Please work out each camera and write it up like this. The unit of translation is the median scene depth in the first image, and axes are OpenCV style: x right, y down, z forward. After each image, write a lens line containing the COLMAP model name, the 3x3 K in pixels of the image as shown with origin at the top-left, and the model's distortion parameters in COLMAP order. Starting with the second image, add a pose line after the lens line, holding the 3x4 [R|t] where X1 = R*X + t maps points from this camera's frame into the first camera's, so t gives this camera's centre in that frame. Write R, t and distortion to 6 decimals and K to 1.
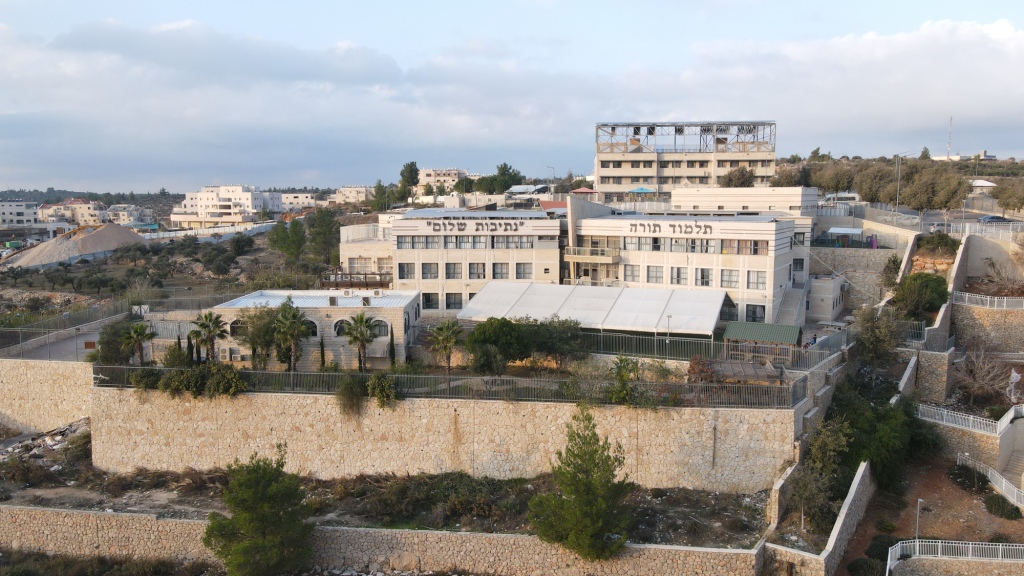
lens RADIAL K [[735.3, 0, 512.7], [0, 735.3, 286.8], [0, 0, 1]] dist [0.002894, 0.022841]
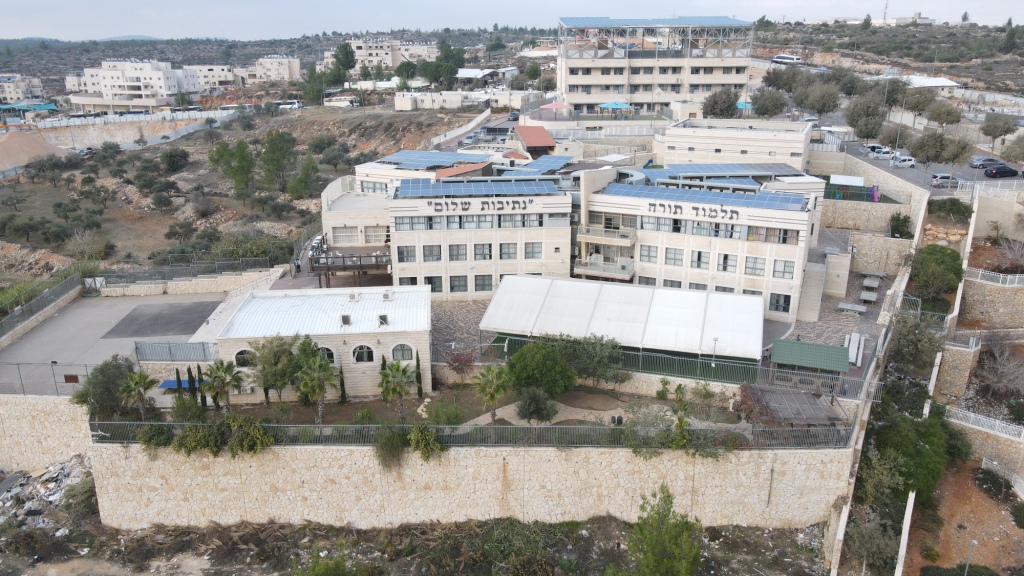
lens RADIAL K [[735.3, 0, 513.2], [0, 735.3, 289.3], [0, 0, 1]] dist [0.002894, 0.022841]
pose [[0.994553, -0.034484, 0.098358, -0.129488], [0.014391, 0.980078, 0.198093, -0.199403], [-0.103229, -0.195598, 0.975236, 0.100015]]
